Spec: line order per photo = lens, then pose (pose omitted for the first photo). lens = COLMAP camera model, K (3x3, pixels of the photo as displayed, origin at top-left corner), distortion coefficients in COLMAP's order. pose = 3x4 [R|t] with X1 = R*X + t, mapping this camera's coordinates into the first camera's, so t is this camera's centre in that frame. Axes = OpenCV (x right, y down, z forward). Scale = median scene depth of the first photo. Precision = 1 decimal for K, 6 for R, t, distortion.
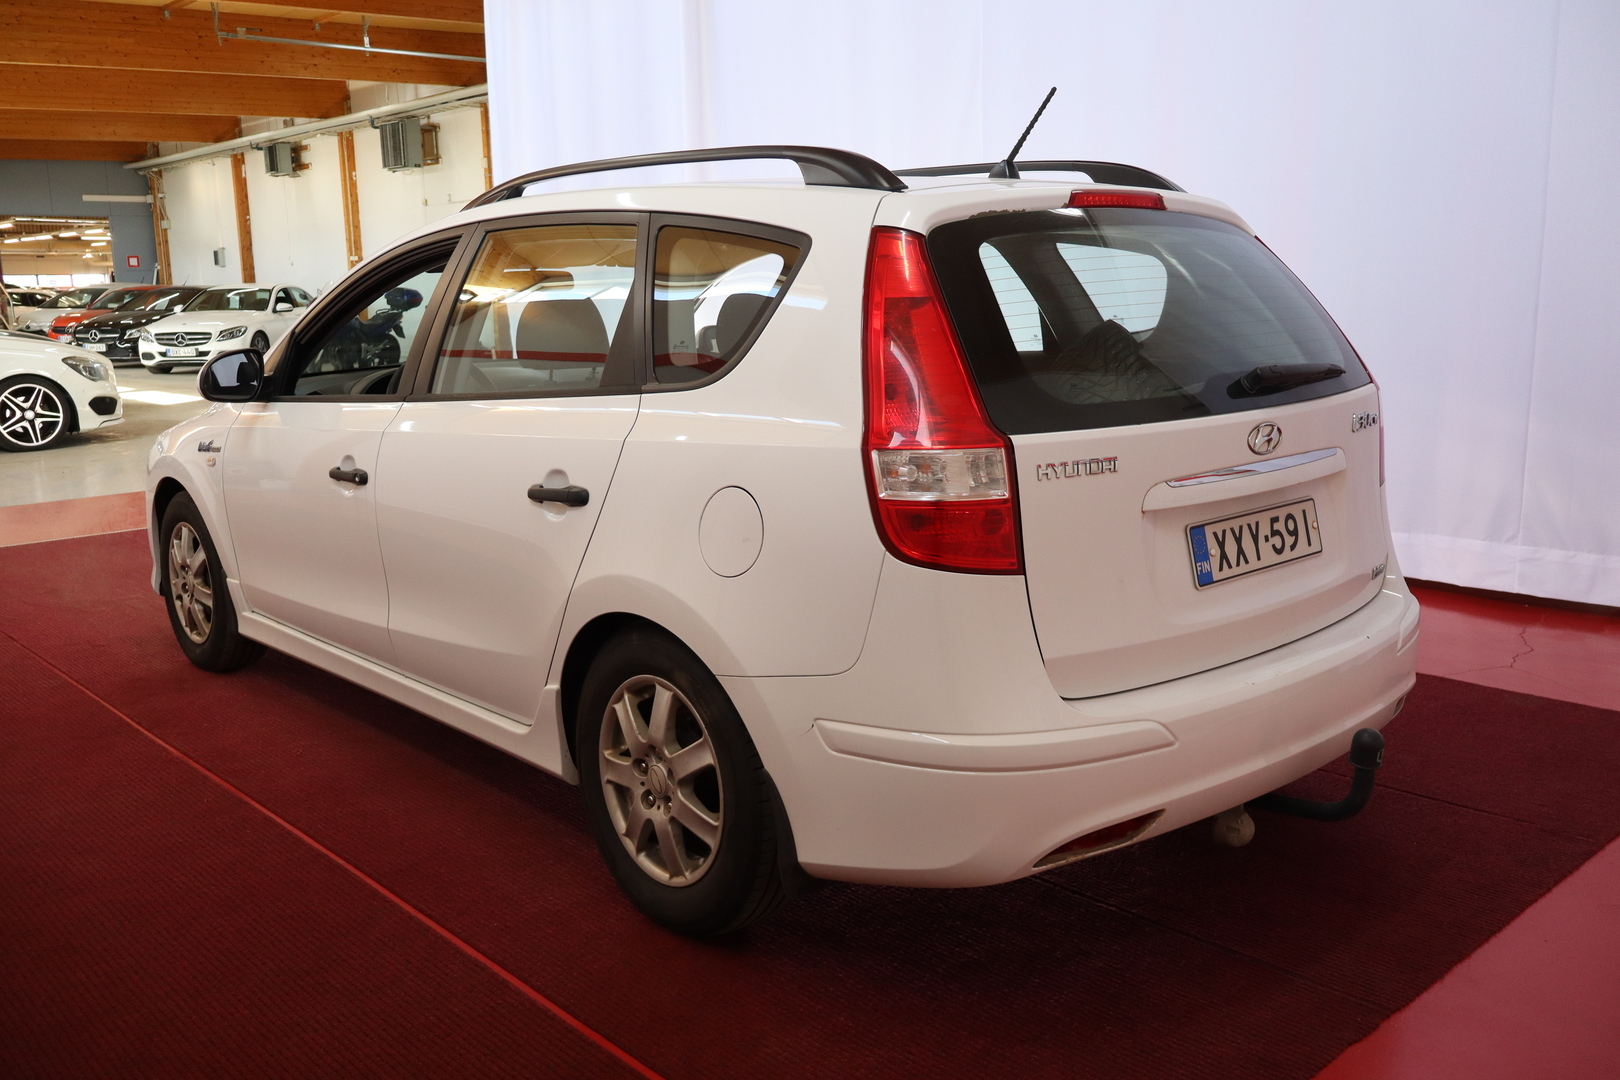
lens RADIAL K [[1421.4, 0, 810.0], [0, 1421.4, 540.0], [0, 0, 1]] dist [-0.044478, -0.005310]
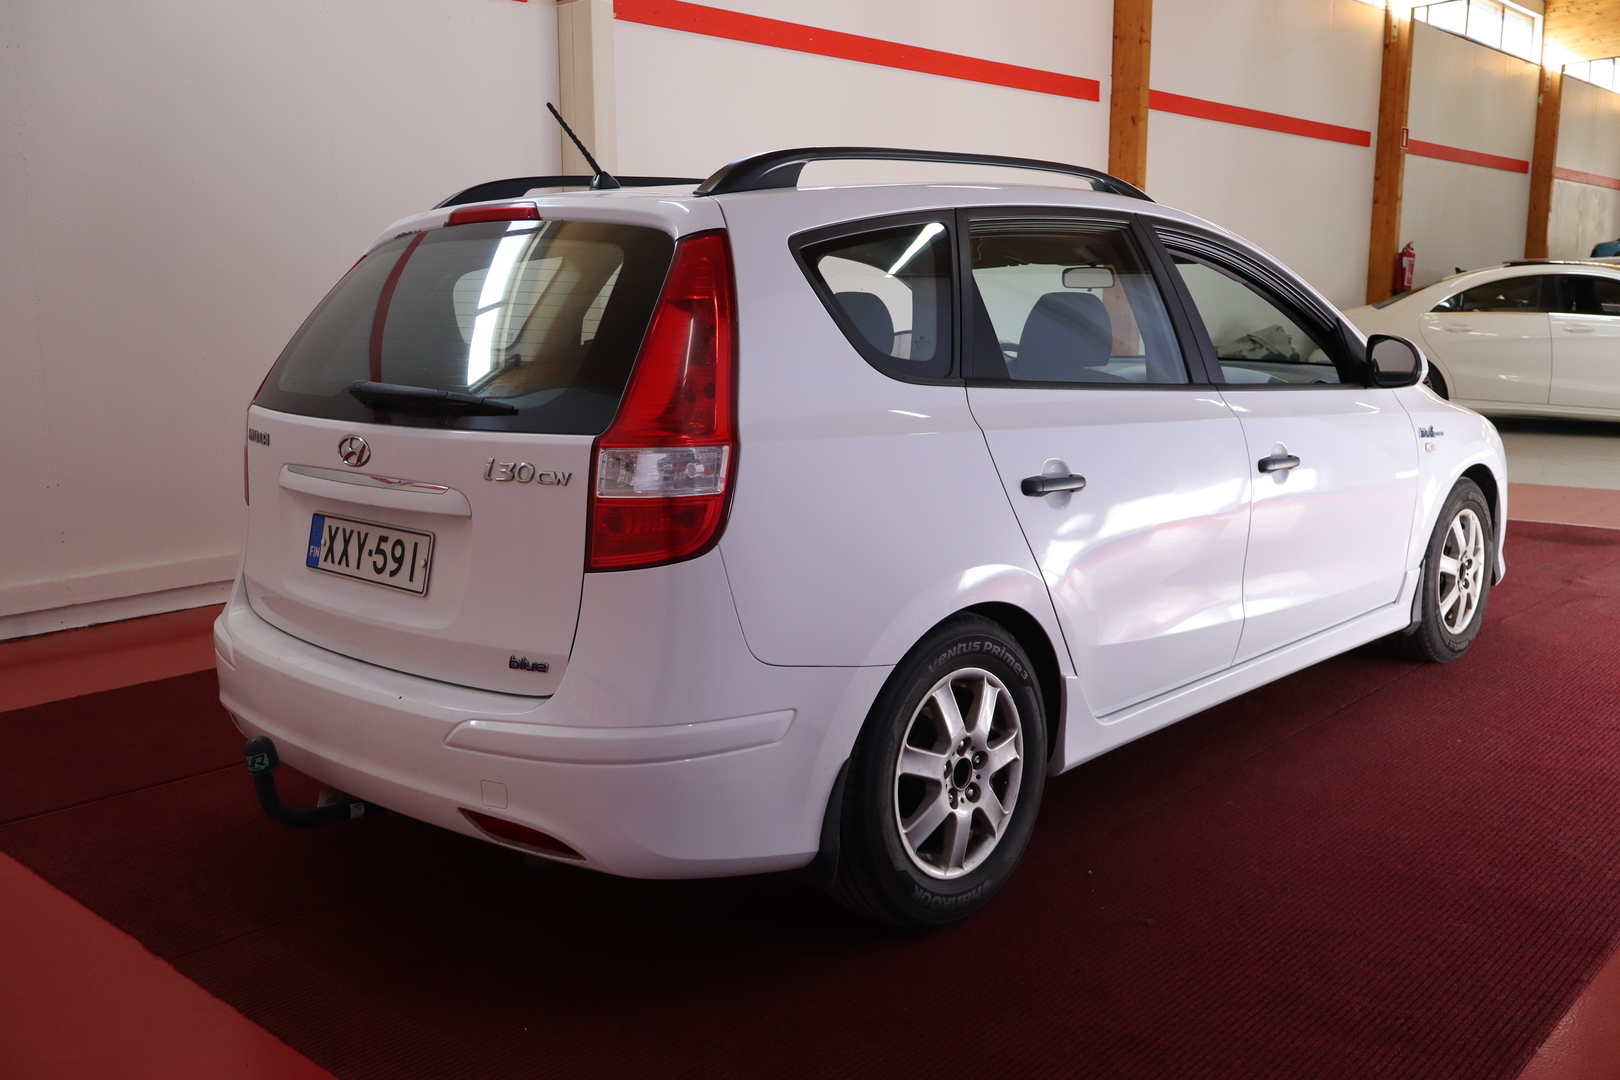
lens RADIAL K [[1384.0, 0, 810.0], [0, 1384.0, 540.0], [0, 0, 1]] dist [-0.063755, 0.136071]
pose [[0.101775, 0.197376, -0.975030, 1.298906], [-0.171042, 0.968996, 0.178301, -0.236499], [0.979993, 0.148624, 0.132379, 1.165129]]
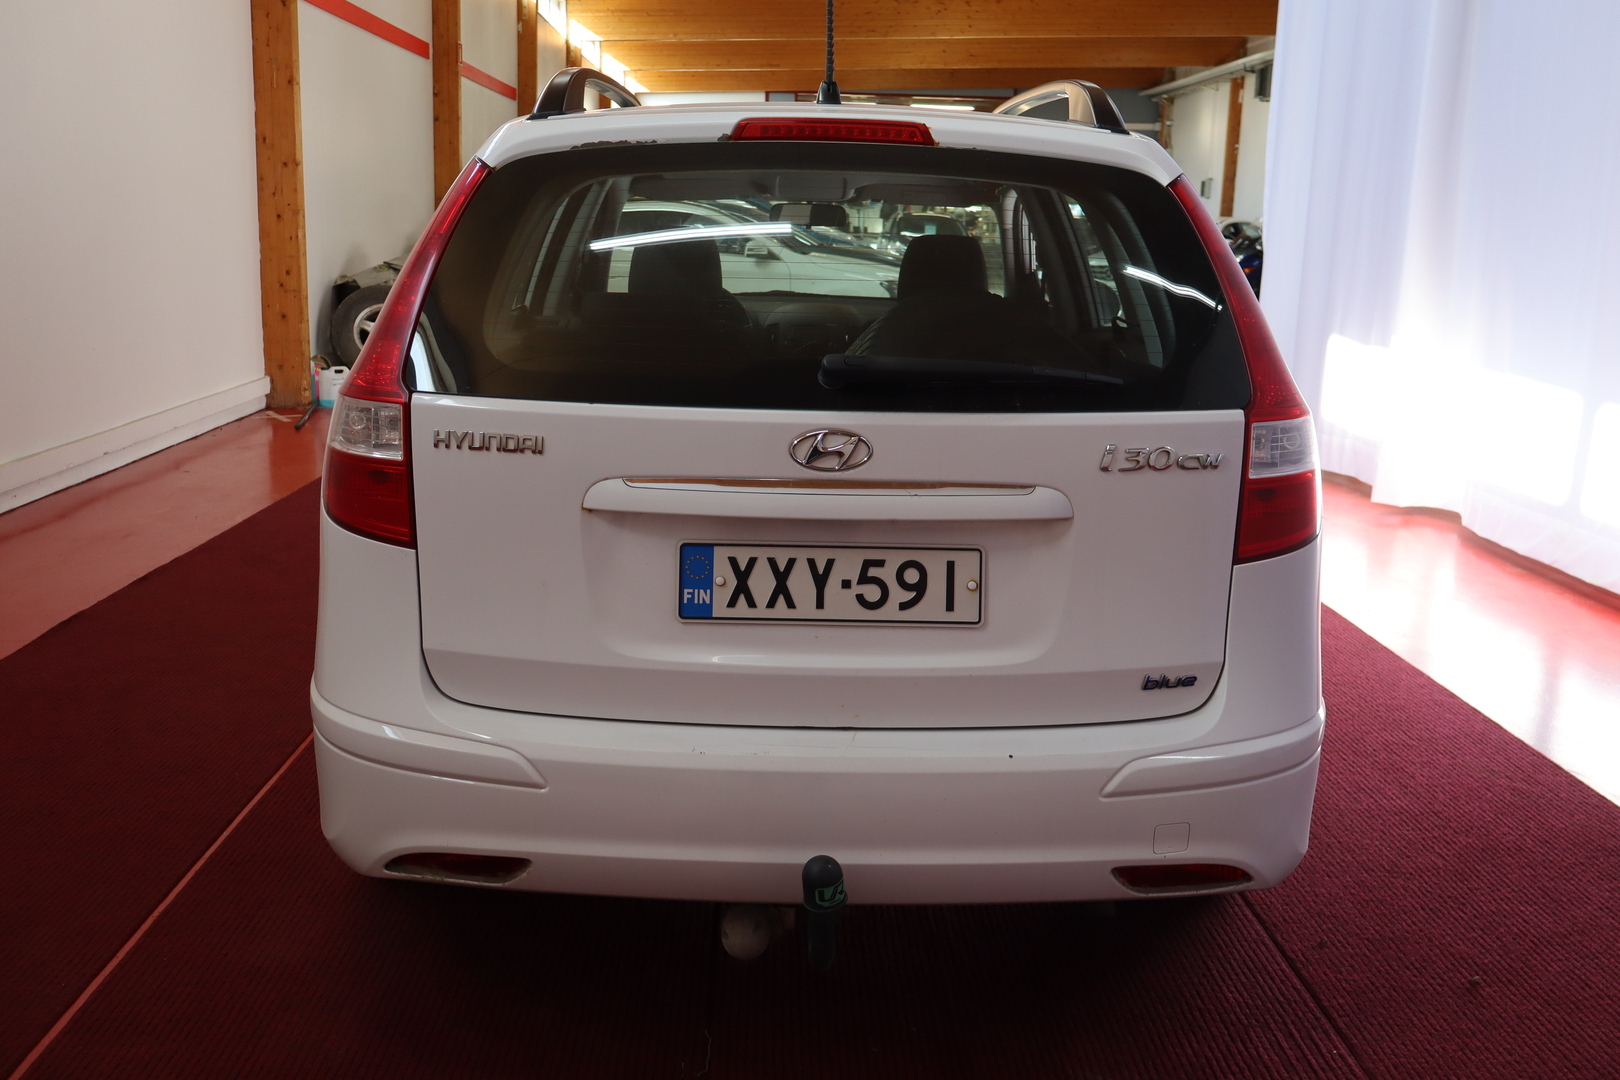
lens RADIAL K [[1443.2, 0, 804.6], [0, 1443.2, 556.3], [0, 0, 1]] dist [0.135435, 0.008846]
pose [[0.746992, 0.189208, -0.637340, 0.791379], [-0.160392, 0.981620, 0.103428, -0.091705], [0.645195, 0.024964, 0.763610, 0.387739]]
